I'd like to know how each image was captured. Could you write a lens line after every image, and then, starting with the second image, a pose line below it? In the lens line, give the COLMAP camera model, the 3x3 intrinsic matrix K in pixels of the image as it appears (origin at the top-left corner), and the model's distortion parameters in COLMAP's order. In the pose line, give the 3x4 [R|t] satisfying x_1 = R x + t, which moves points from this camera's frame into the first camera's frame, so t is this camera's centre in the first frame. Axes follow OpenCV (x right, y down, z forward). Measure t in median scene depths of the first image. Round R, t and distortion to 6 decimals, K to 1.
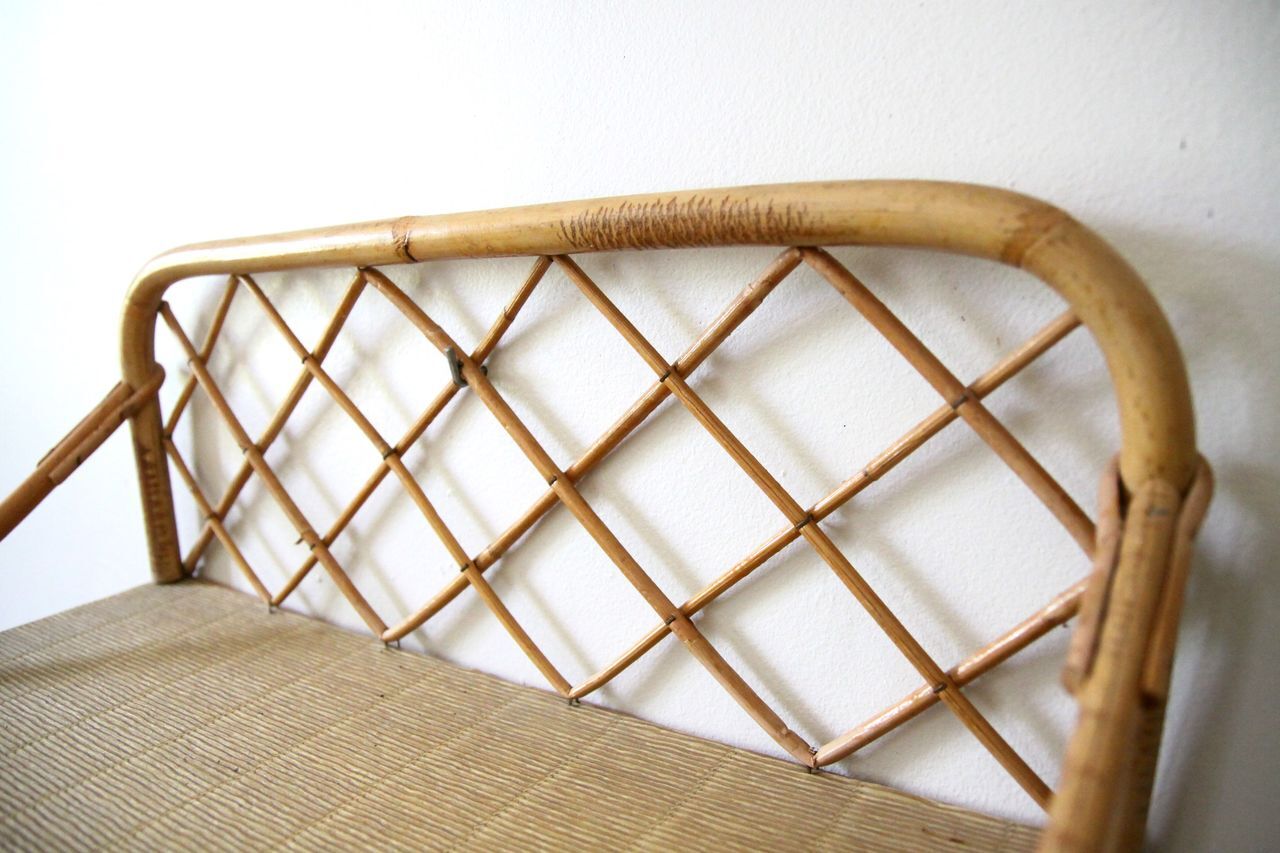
lens RADIAL K [[953.7, 0, 640.0], [0, 953.7, 426.5], [0, 0, 1]] dist [-0.130431, 0.096100]
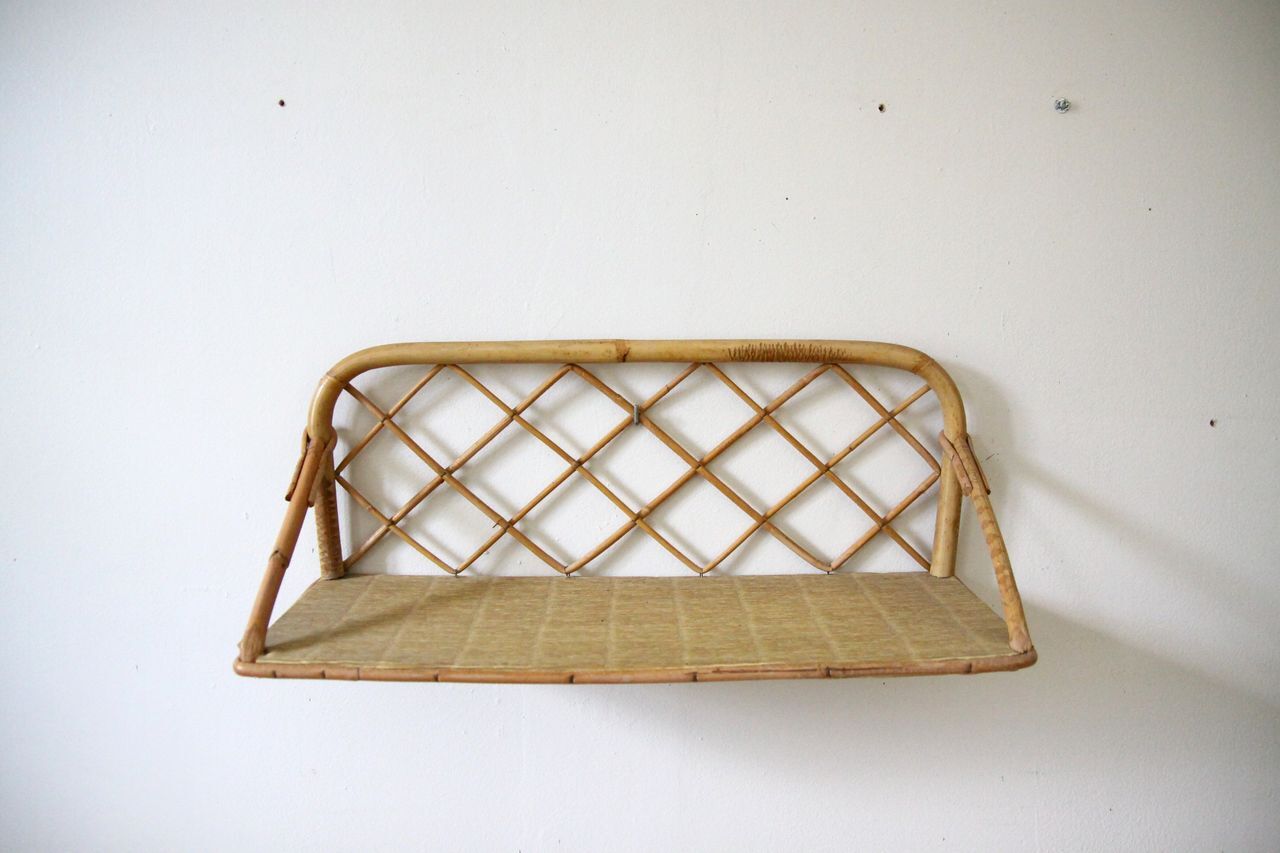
lens RADIAL K [[953.7, 0, 640.0], [0, 953.7, 426.5], [0, 0, 1]] dist [-0.130431, 0.096100]
pose [[0.813745, -0.024548, 0.580704, -1.626895], [0.070830, 0.995849, -0.057158, 0.092718], [-0.576891, 0.087643, 0.812106, -0.758914]]
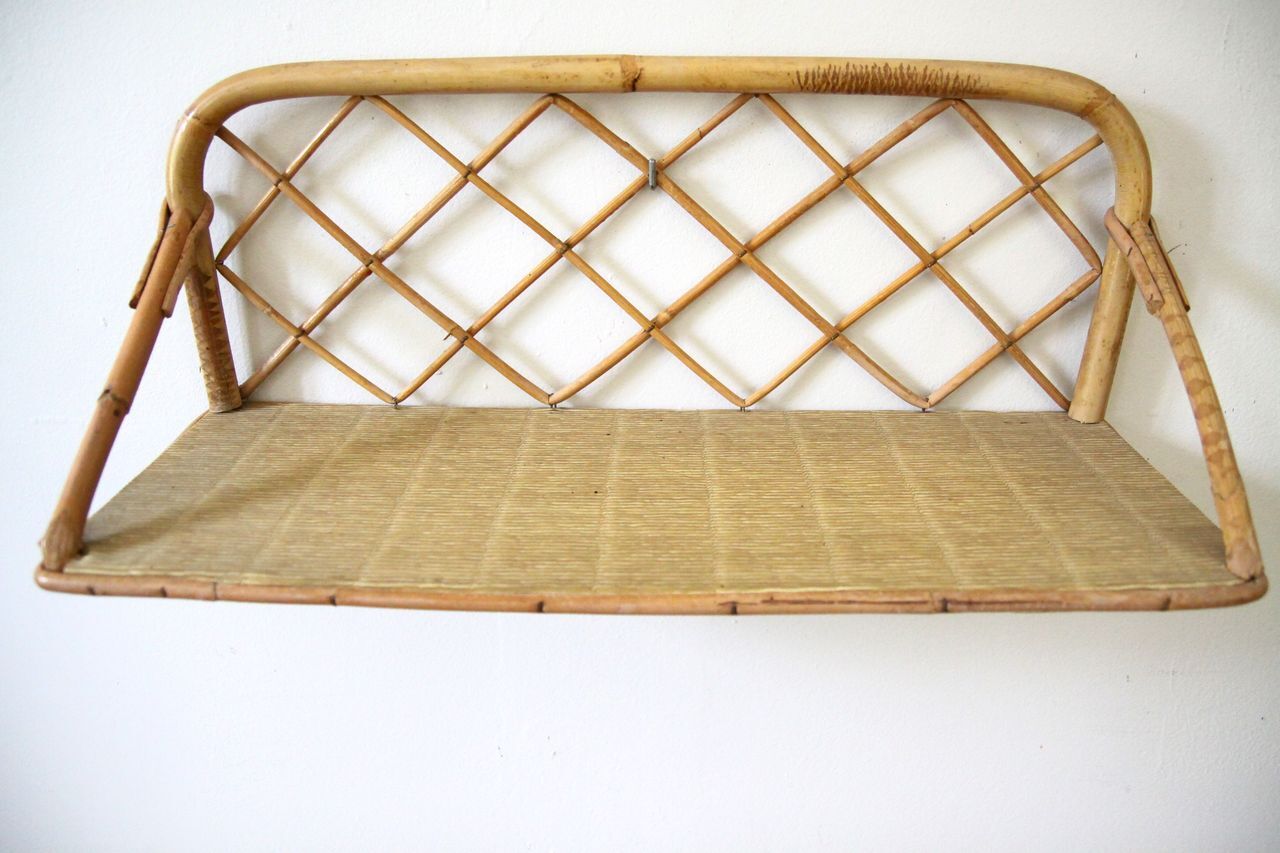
lens RADIAL K [[953.7, 0, 640.0], [0, 953.7, 426.5], [0, 0, 1]] dist [-0.130431, 0.096100]
pose [[0.830556, -0.162465, 0.532712, -1.163889], [0.061527, 0.977417, 0.202162, 0.017029], [-0.553526, -0.135131, 0.821796, -0.146759]]
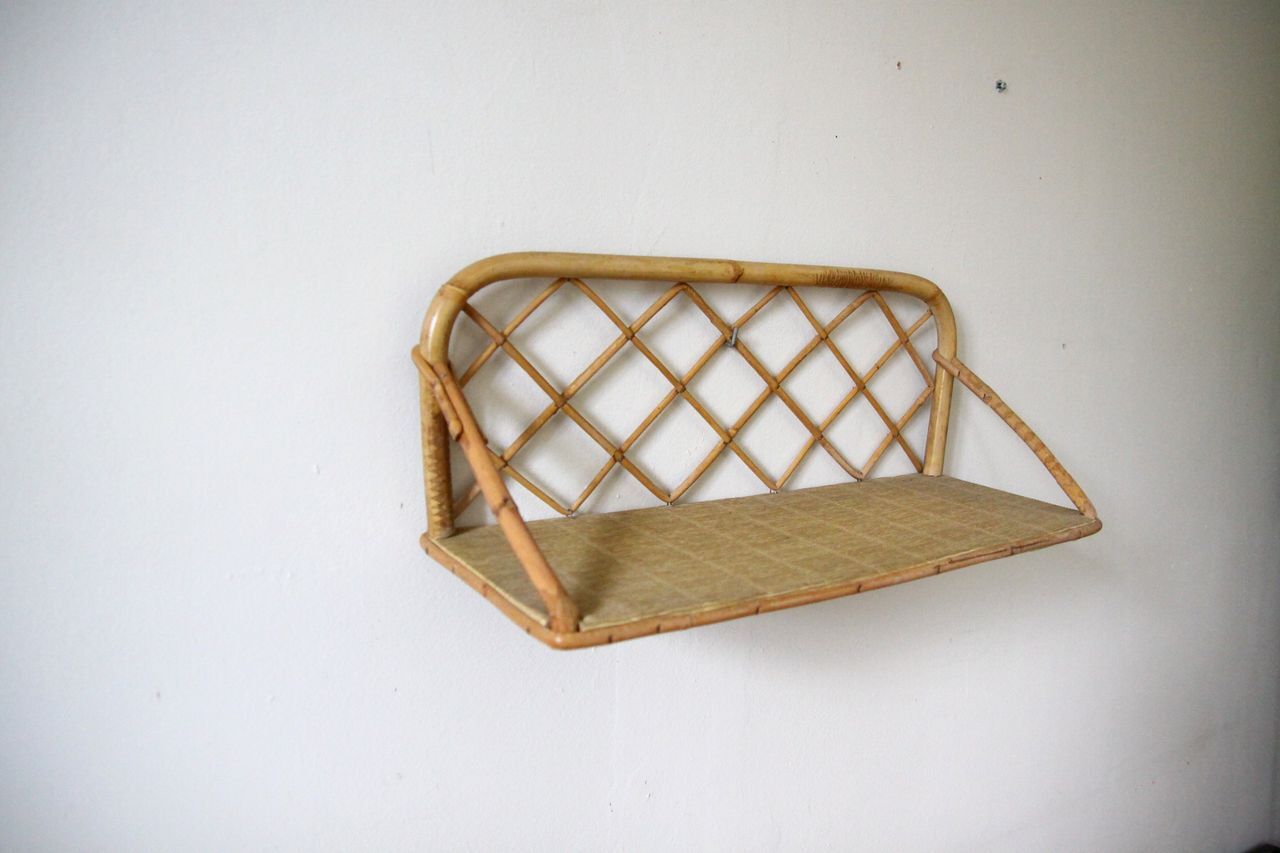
lens RADIAL K [[953.7, 0, 640.0], [0, 953.7, 426.5], [0, 0, 1]] dist [-0.130431, 0.096100]
pose [[0.356530, -0.093404, 0.929603, -2.581413], [0.106384, 0.992577, 0.058930, -0.015769], [-0.928207, 0.077885, 0.363821, 0.561156]]
